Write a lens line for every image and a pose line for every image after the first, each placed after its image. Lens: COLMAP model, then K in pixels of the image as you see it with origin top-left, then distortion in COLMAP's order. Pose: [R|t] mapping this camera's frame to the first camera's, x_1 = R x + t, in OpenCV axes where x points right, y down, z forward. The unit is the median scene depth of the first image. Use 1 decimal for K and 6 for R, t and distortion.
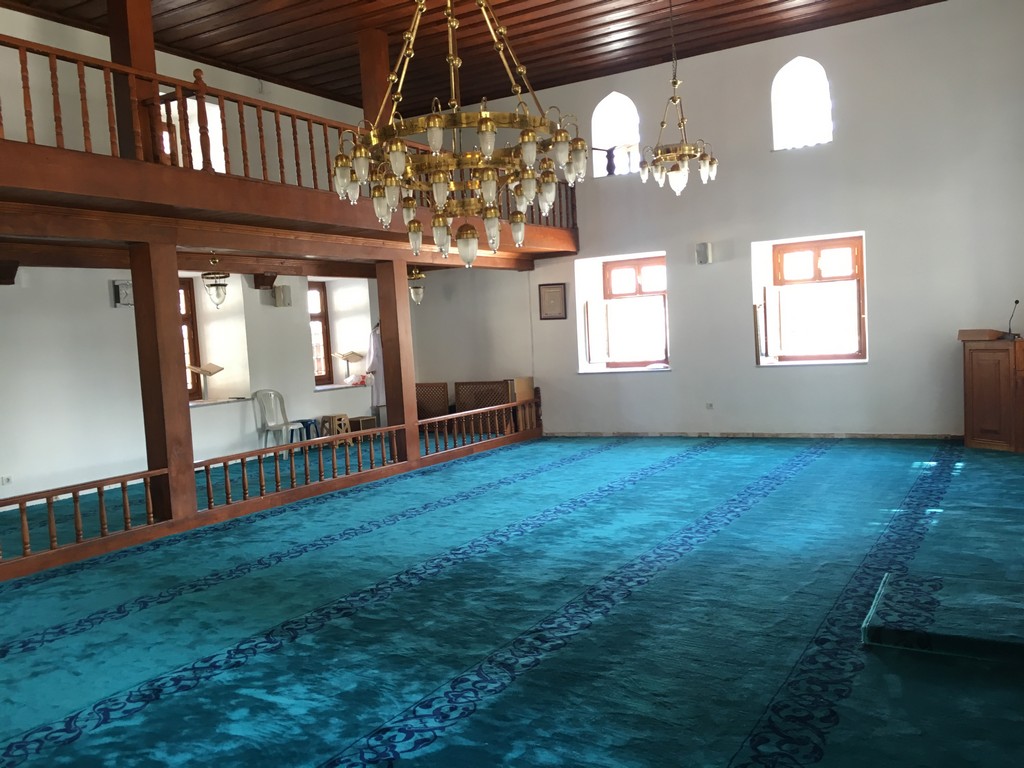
lens RADIAL K [[858.9, 0, 512.0], [0, 858.9, 384.0], [0, 0, 1]] dist [0.072014, -0.089137]
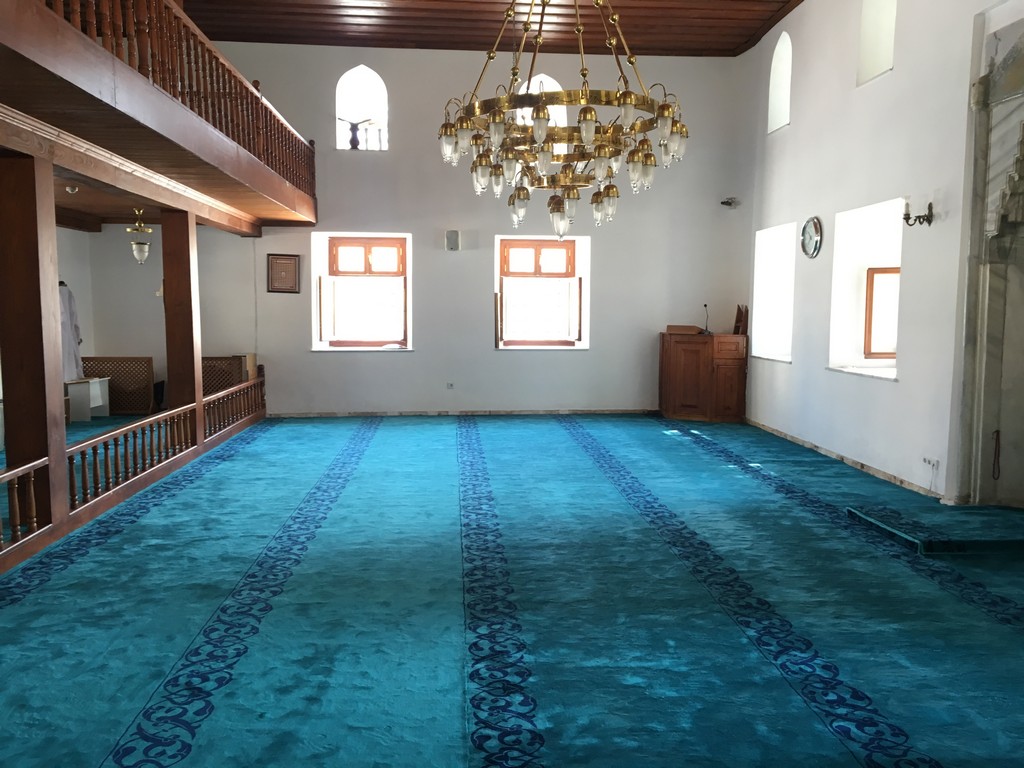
lens RADIAL K [[870.0, 0, 500.6], [0, 870.0, 382.1], [0, 0, 1]] dist [0.074929, -0.088287]
pose [[0.822731, 0.009988, 0.568343, -0.347021], [-0.017814, 0.999808, 0.008218, 0.011933], [-0.568152, -0.016886, 0.822750, 0.094440]]
